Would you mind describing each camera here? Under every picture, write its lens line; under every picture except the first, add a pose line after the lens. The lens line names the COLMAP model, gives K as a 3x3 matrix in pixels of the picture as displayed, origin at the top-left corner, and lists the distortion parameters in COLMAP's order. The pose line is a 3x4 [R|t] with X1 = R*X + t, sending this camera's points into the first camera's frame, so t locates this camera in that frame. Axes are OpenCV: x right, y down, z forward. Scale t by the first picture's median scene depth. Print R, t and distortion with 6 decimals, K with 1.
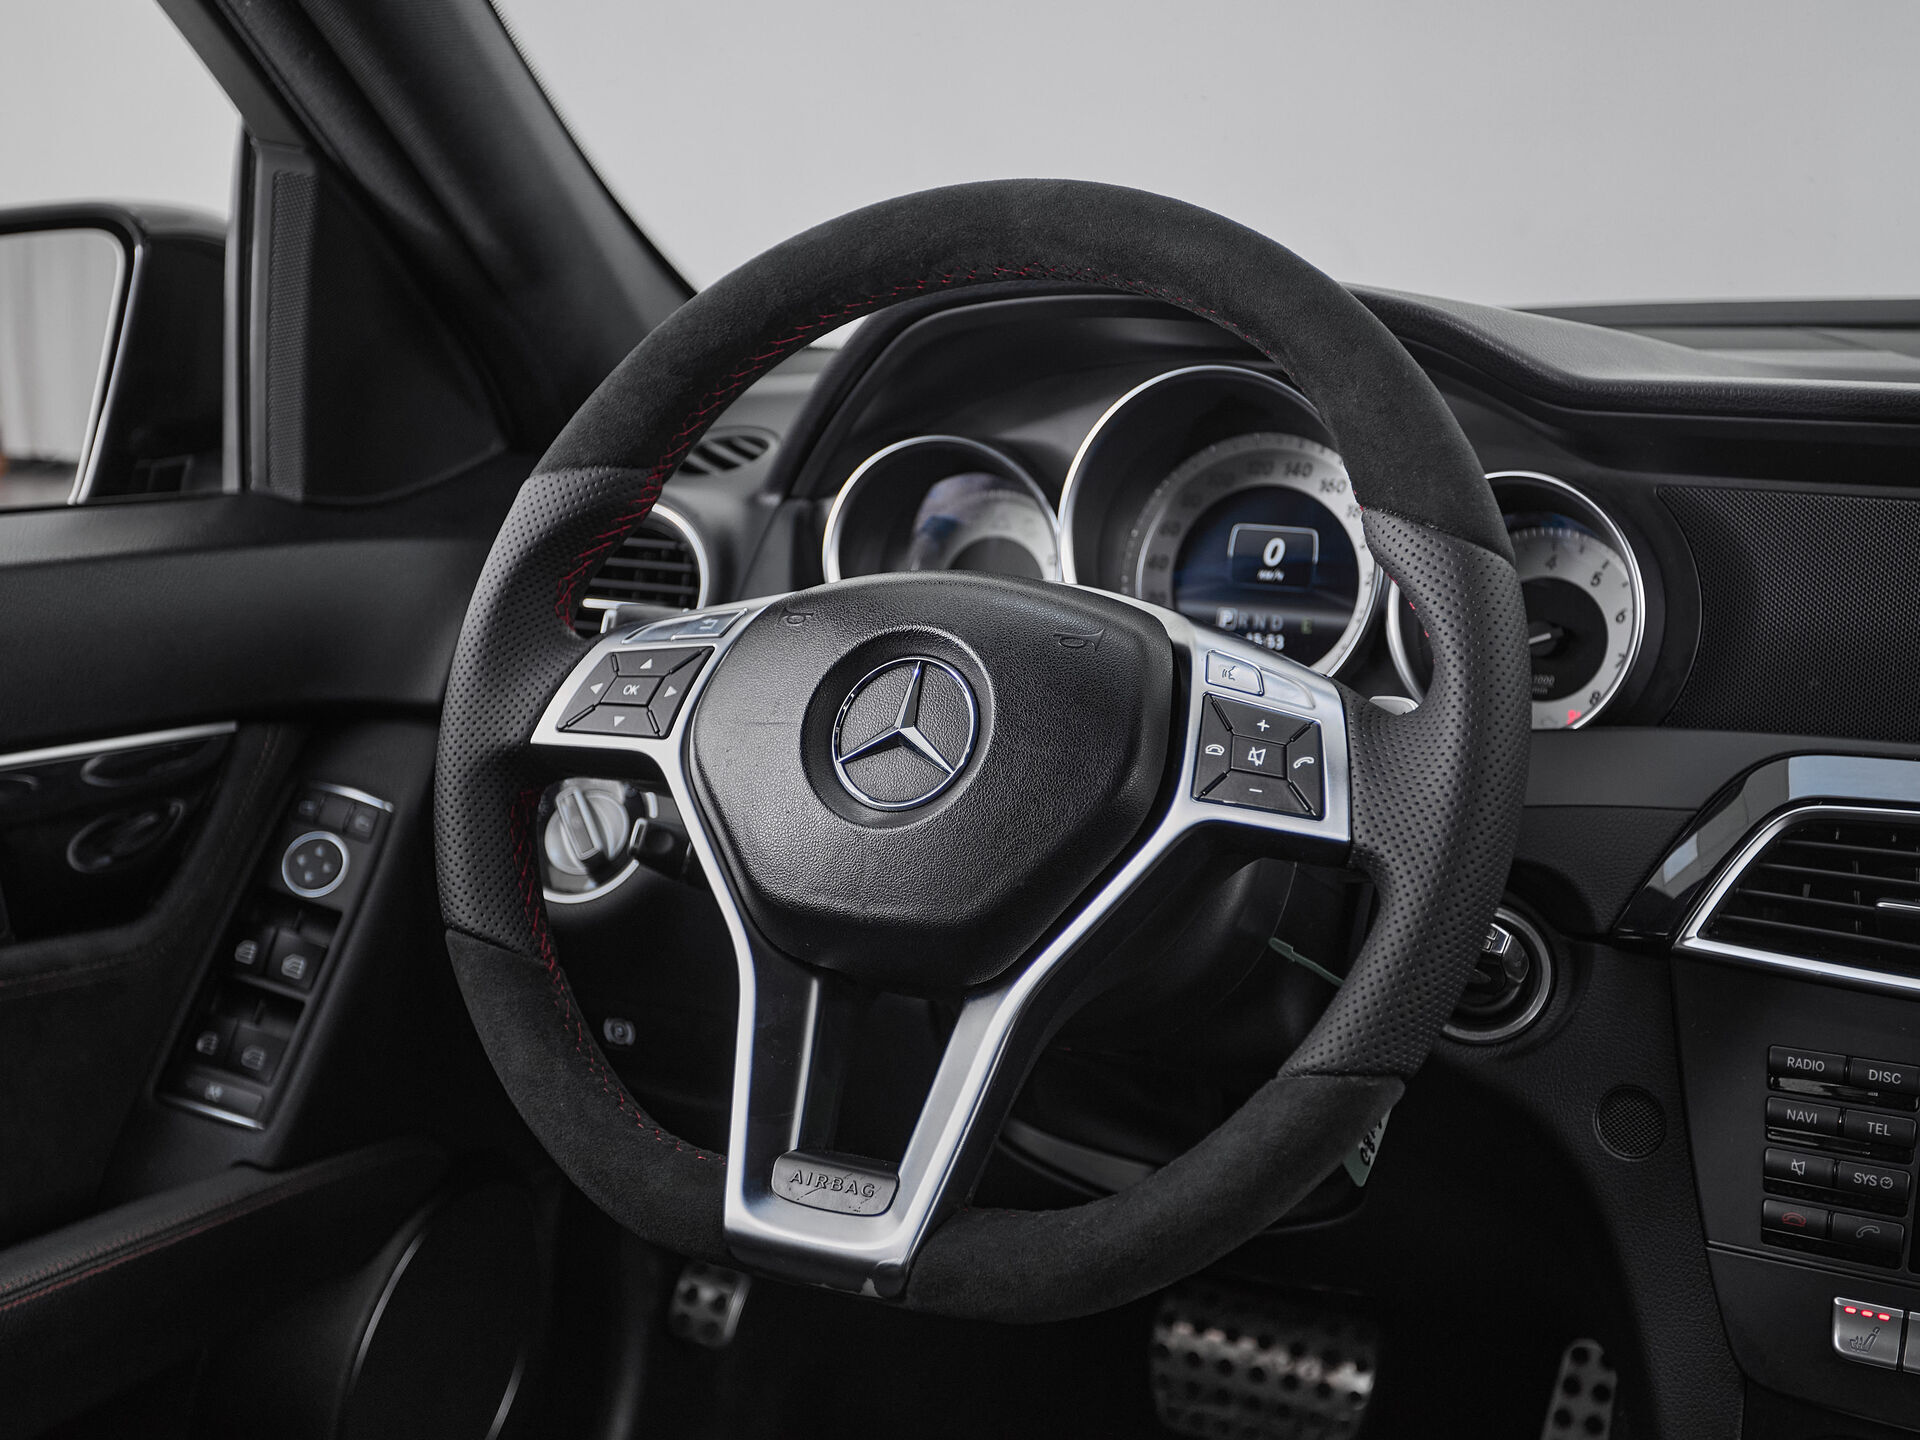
lens RADIAL K [[2715.3, 0, 936.6], [0, 2715.3, 764.5], [0, 0, 1]] dist [0.022964, 0.000000]
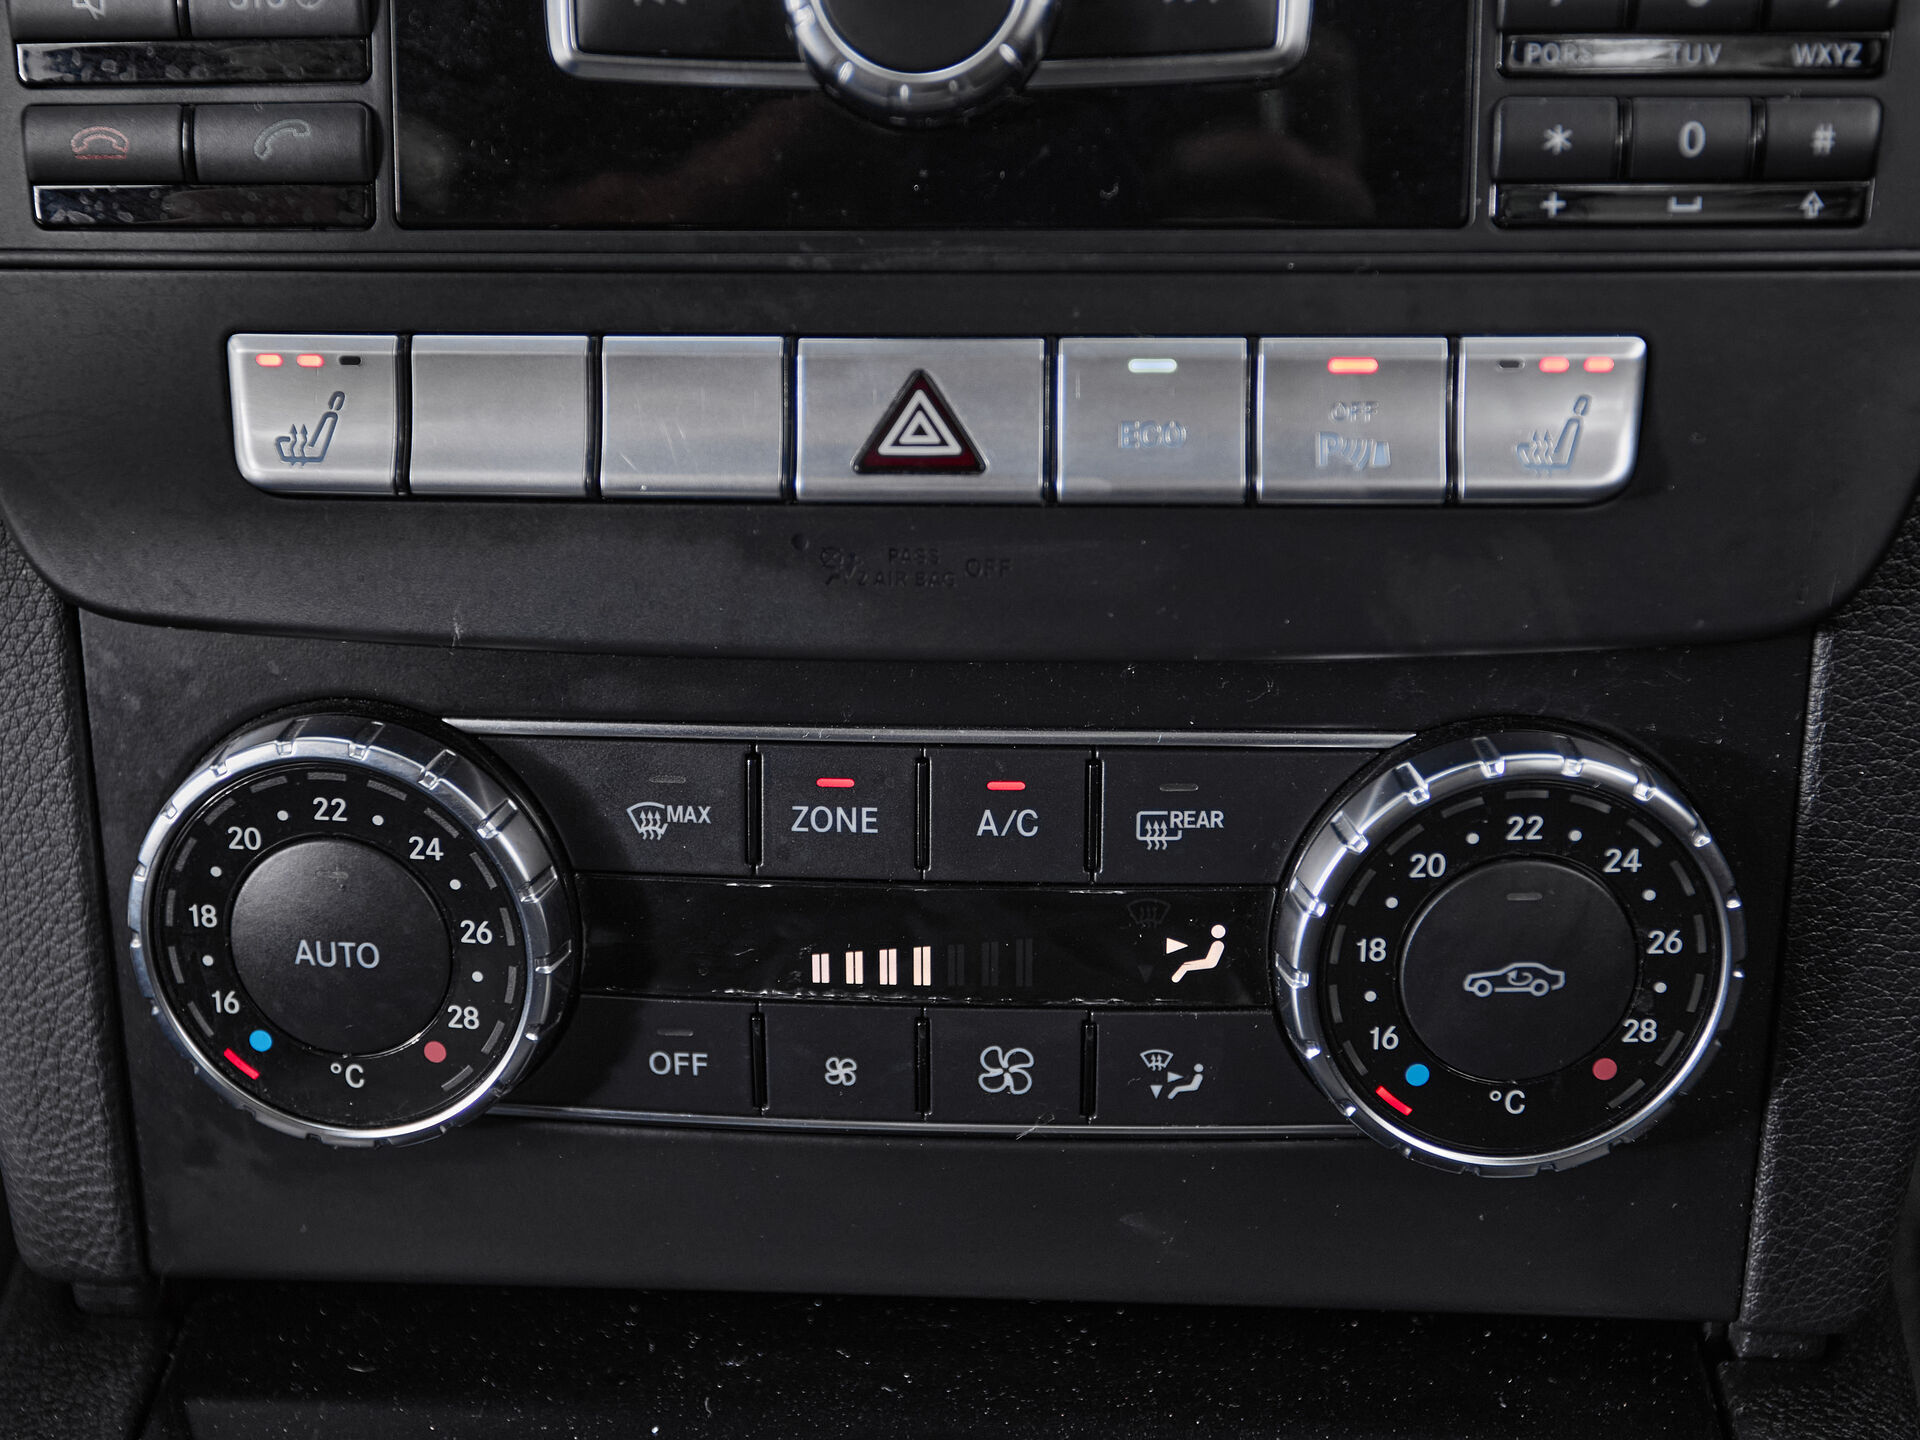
lens RADIAL K [[2610.3, 0, 876.6], [0, 2610.3, 682.9], [0, 0, 1]] dist [-0.001759, 0.000000]
pose [[0.931349, -0.164818, 0.324692, 0.282593], [0.106247, 0.975898, 0.190619, 0.179651], [-0.348284, -0.143035, 0.926412, 0.618867]]
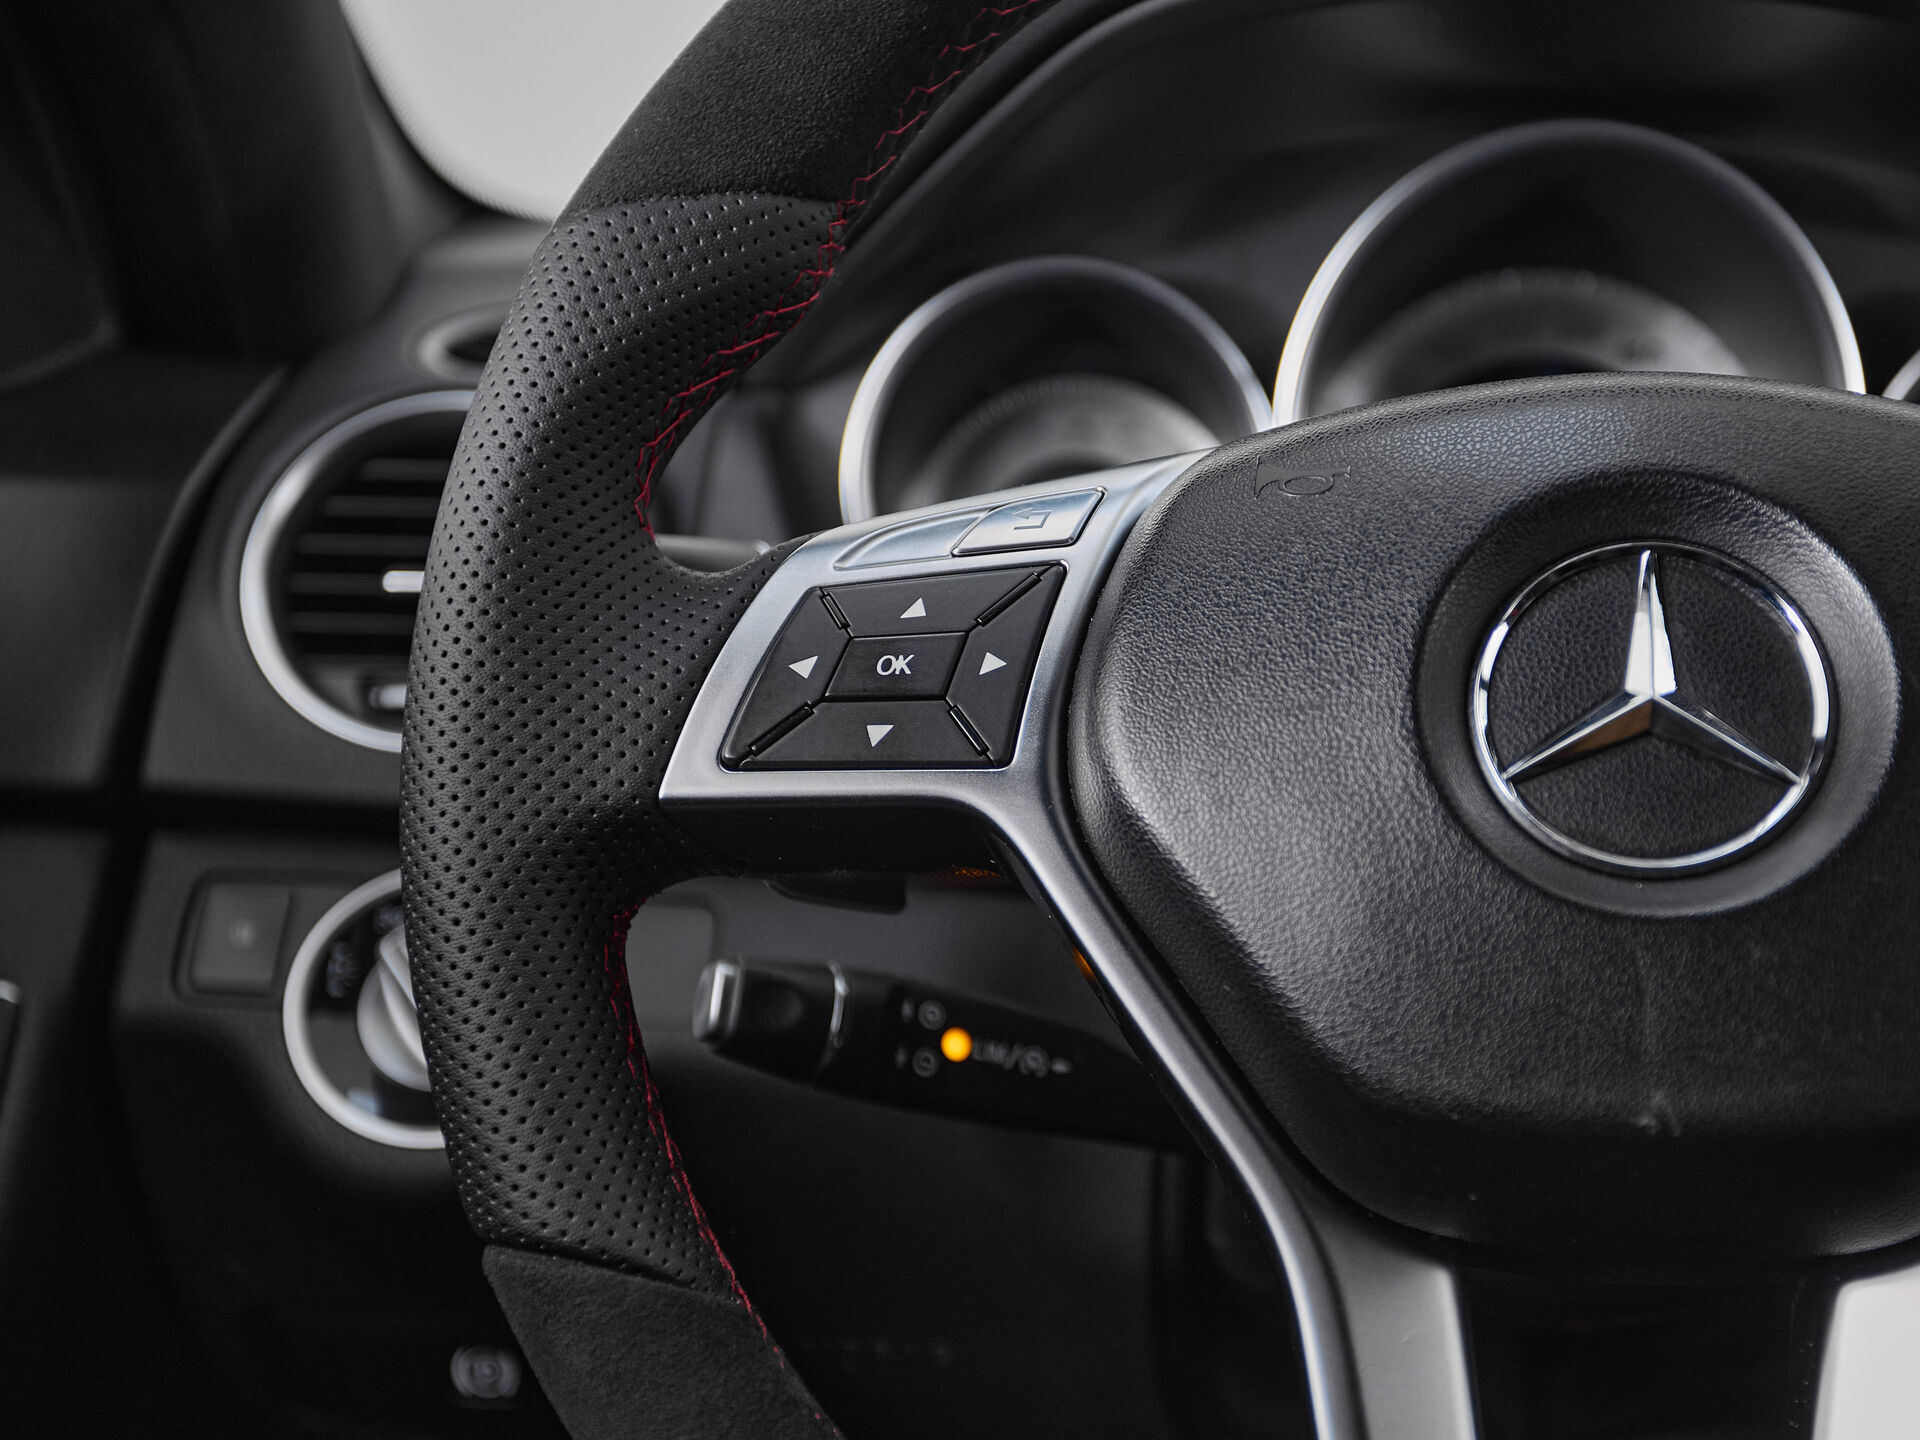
lens RADIAL K [[2715.3, 0, 1100.4], [0, 2715.3, 763.9], [0, 0, 1]] dist [0.022964, 0.000000]
pose [[0.931636, -0.051715, 0.359694, -0.245509], [0.070185, 0.996792, -0.038469, 0.008589], [-0.356551, 0.061084, 0.932277, 0.577198]]
